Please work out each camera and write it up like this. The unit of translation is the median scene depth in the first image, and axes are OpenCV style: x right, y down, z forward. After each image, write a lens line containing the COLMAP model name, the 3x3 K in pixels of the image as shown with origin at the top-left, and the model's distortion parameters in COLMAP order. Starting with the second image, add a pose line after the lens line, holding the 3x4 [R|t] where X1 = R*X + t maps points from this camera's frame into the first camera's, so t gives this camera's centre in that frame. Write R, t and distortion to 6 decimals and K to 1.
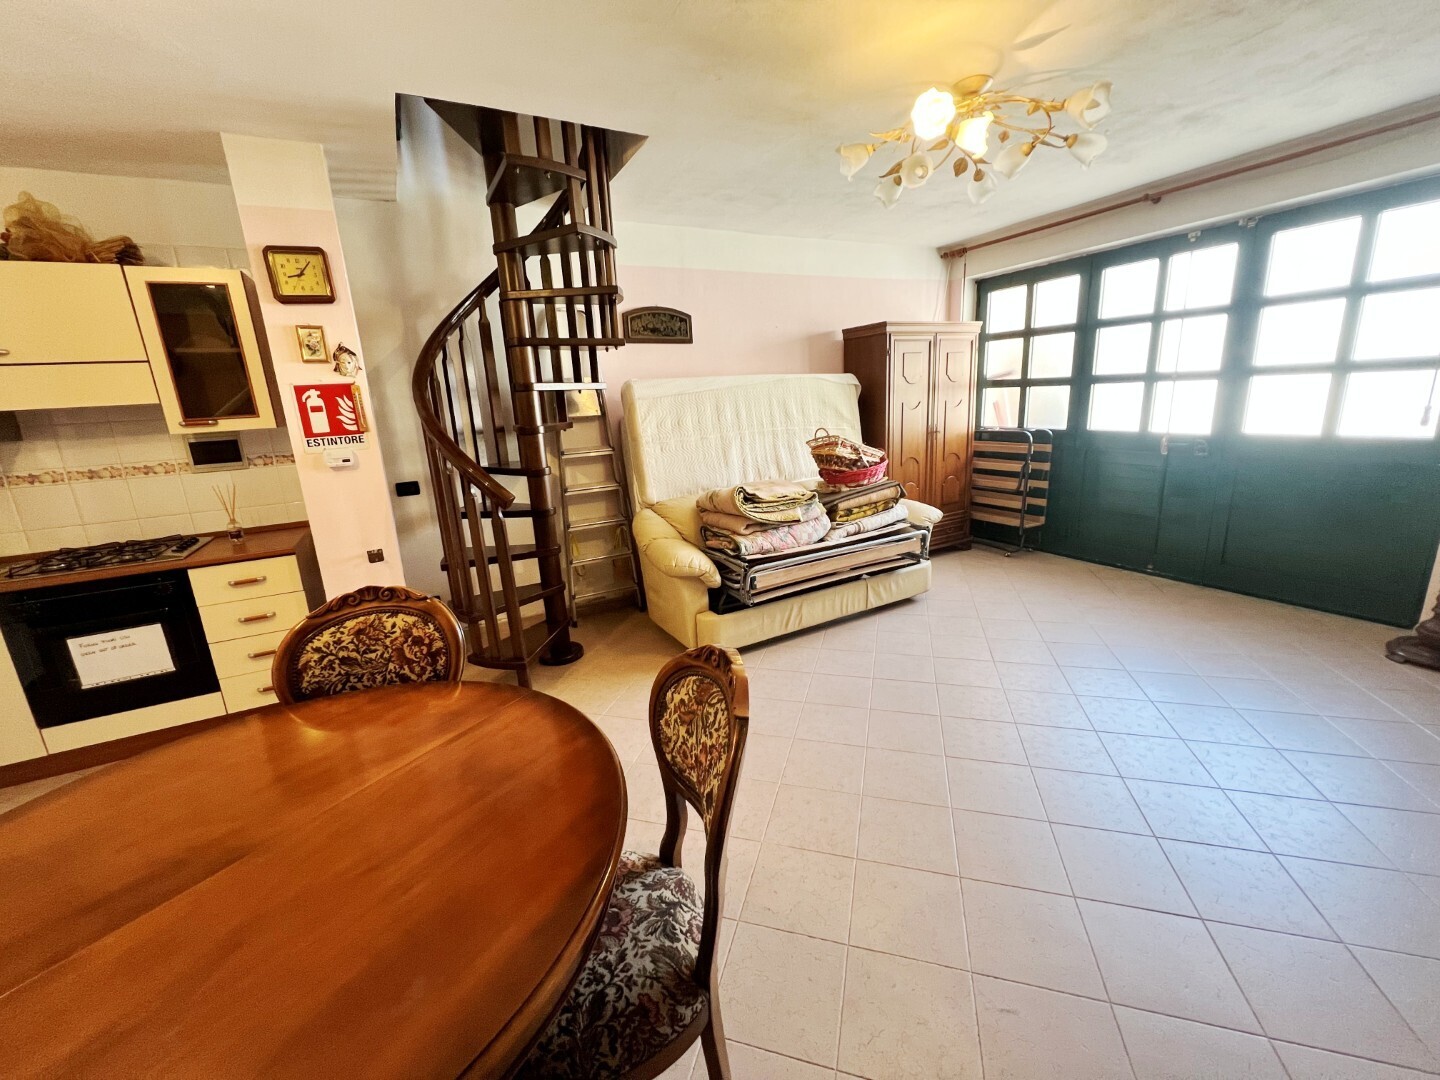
lens RADIAL K [[578.7, 0, 720.1], [0, 578.7, 534.2], [0, 0, 1]] dist [-0.001273, 0.000154]
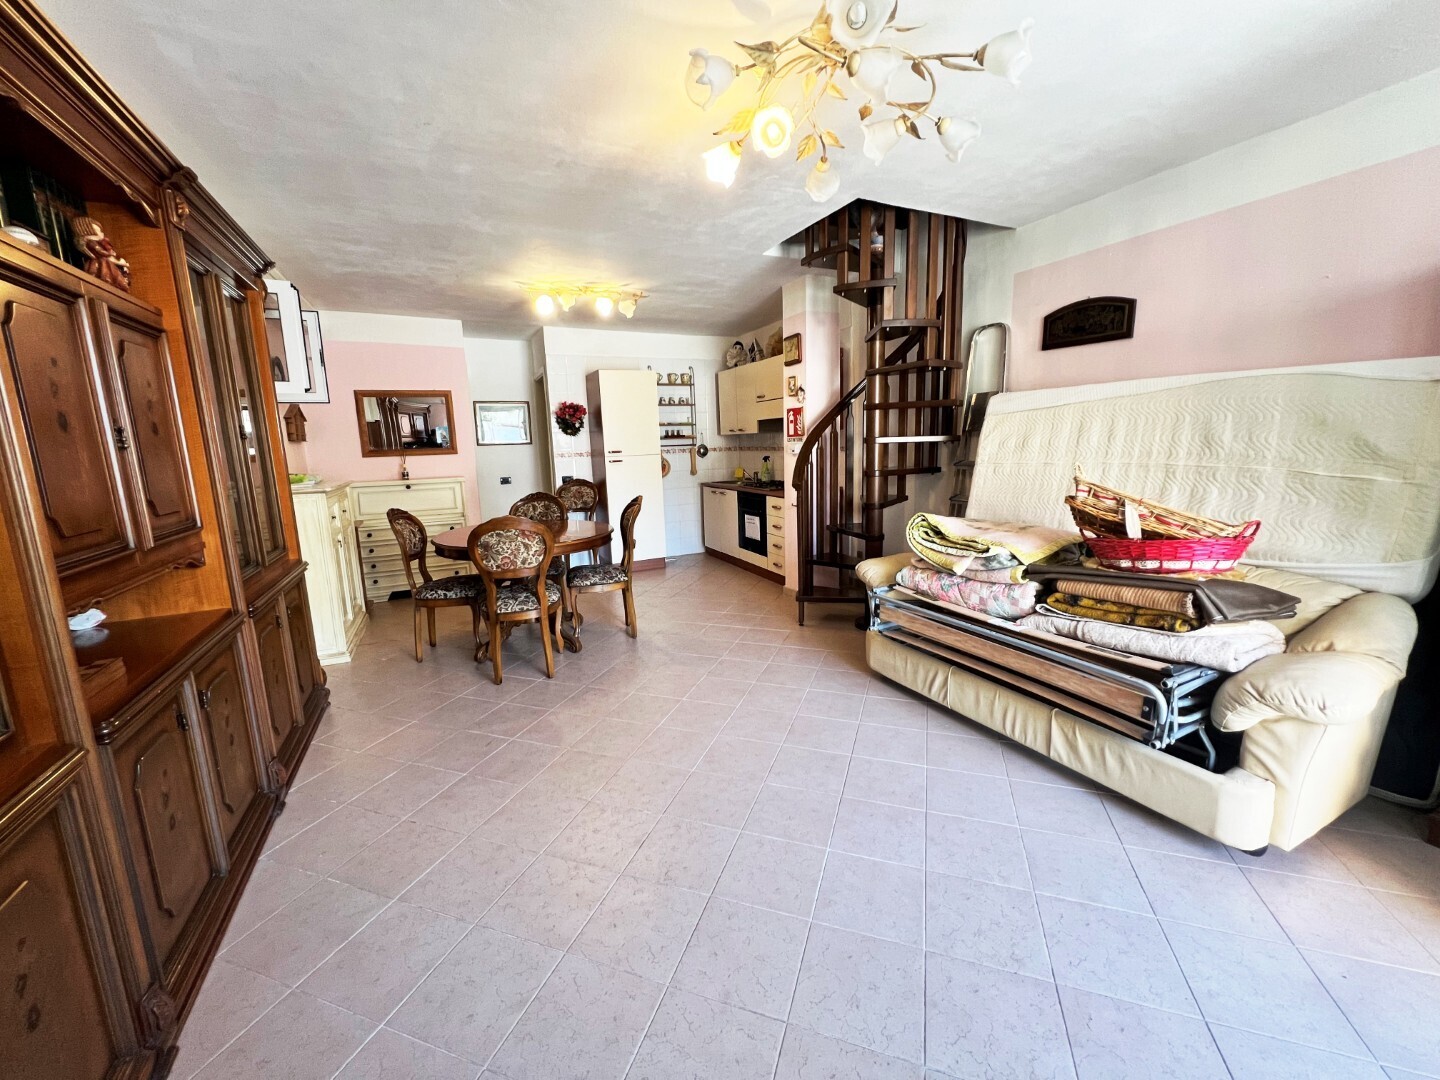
lens RADIAL K [[578.7, 0, 720.1], [0, 578.7, 534.2], [0, 0, 1]] dist [-0.001273, 0.000154]
pose [[-0.048647, 0.215031, -0.975395, 1.159043], [-0.200675, 0.954534, 0.220441, -0.232276], [0.978449, 0.206461, -0.003284, 0.848312]]
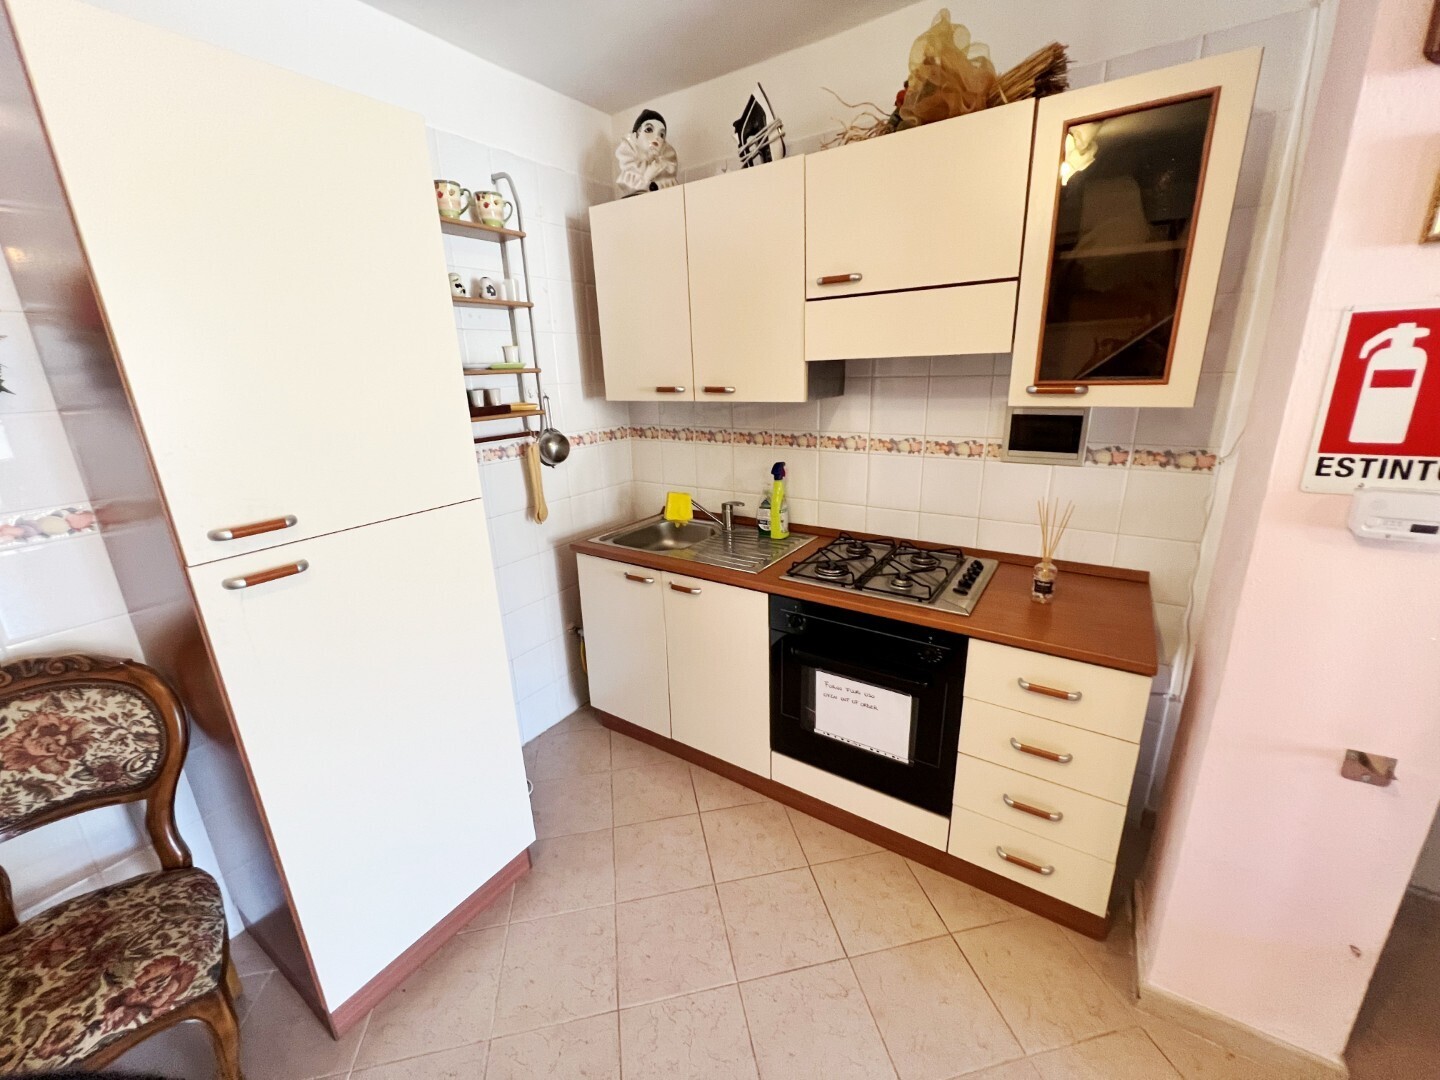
lens RADIAL K [[578.7, 0, 720.1], [0, 578.7, 534.2], [0, 0, 1]] dist [-0.001273, 0.000154]
pose [[0.475197, 0.283916, -0.832814, -0.561542], [-0.202852, 0.956363, 0.210289, -0.112084], [0.856177, 0.069009, 0.512054, 0.452577]]
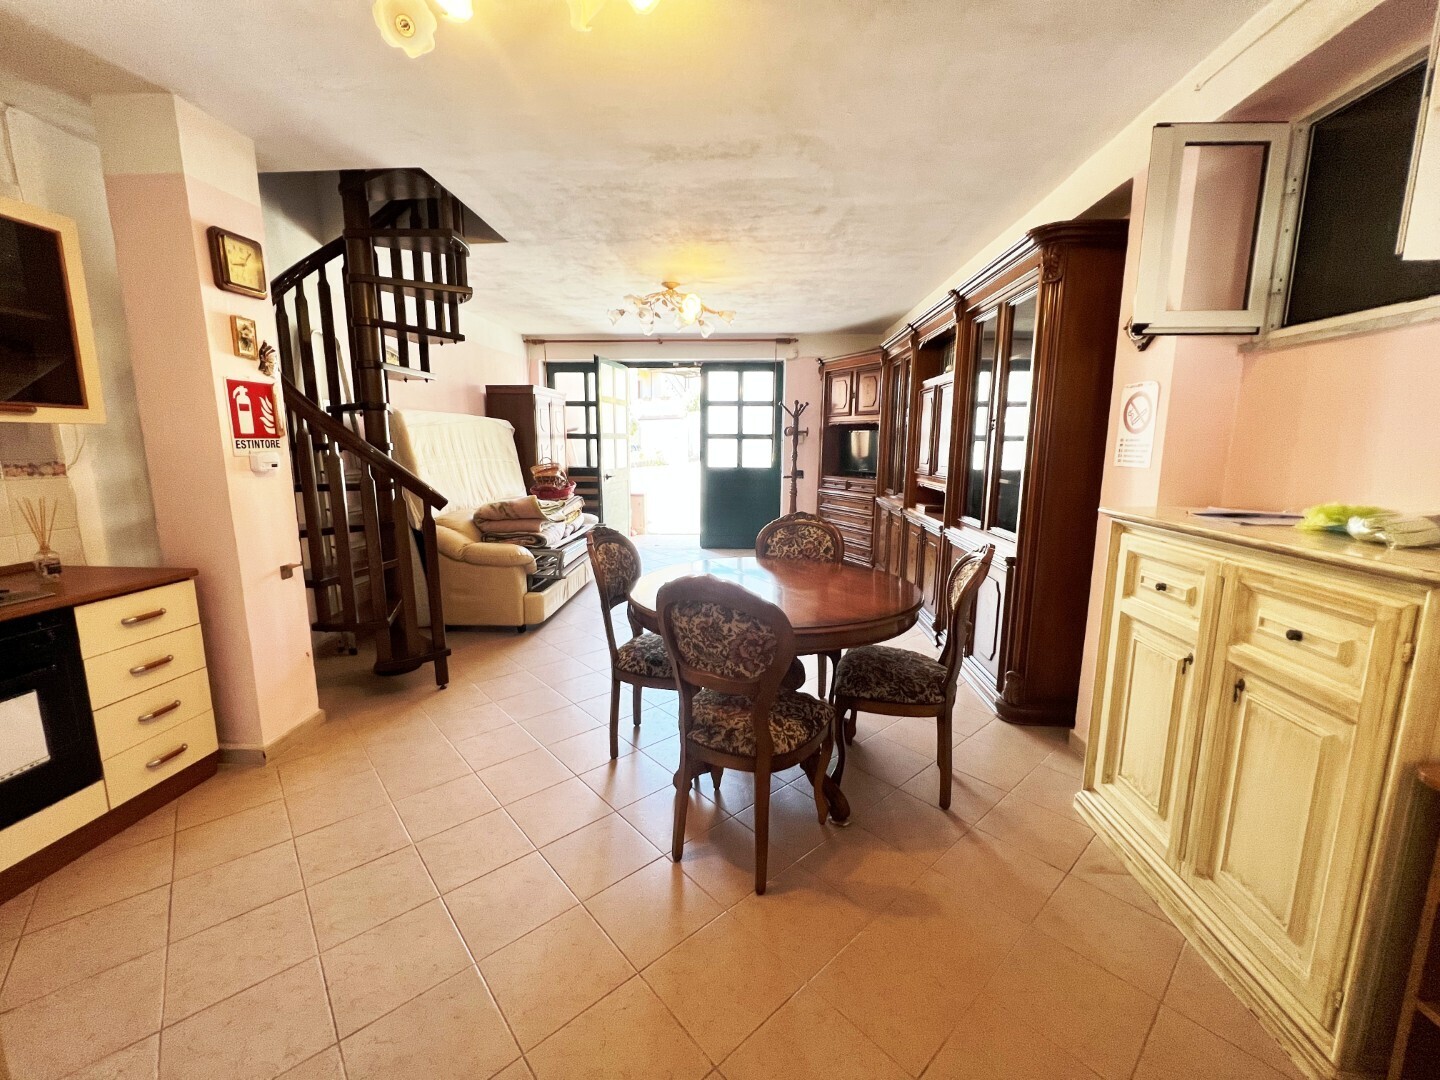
lens RADIAL K [[578.7, 0, 720.1], [0, 578.7, 534.2], [0, 0, 1]] dist [-0.001273, 0.000154]
pose [[0.523812, -0.079998, 0.848069, -1.077007], [0.168691, 0.985605, -0.011221, 0.112603], [-0.834963, 0.148940, 0.529767, -0.067821]]
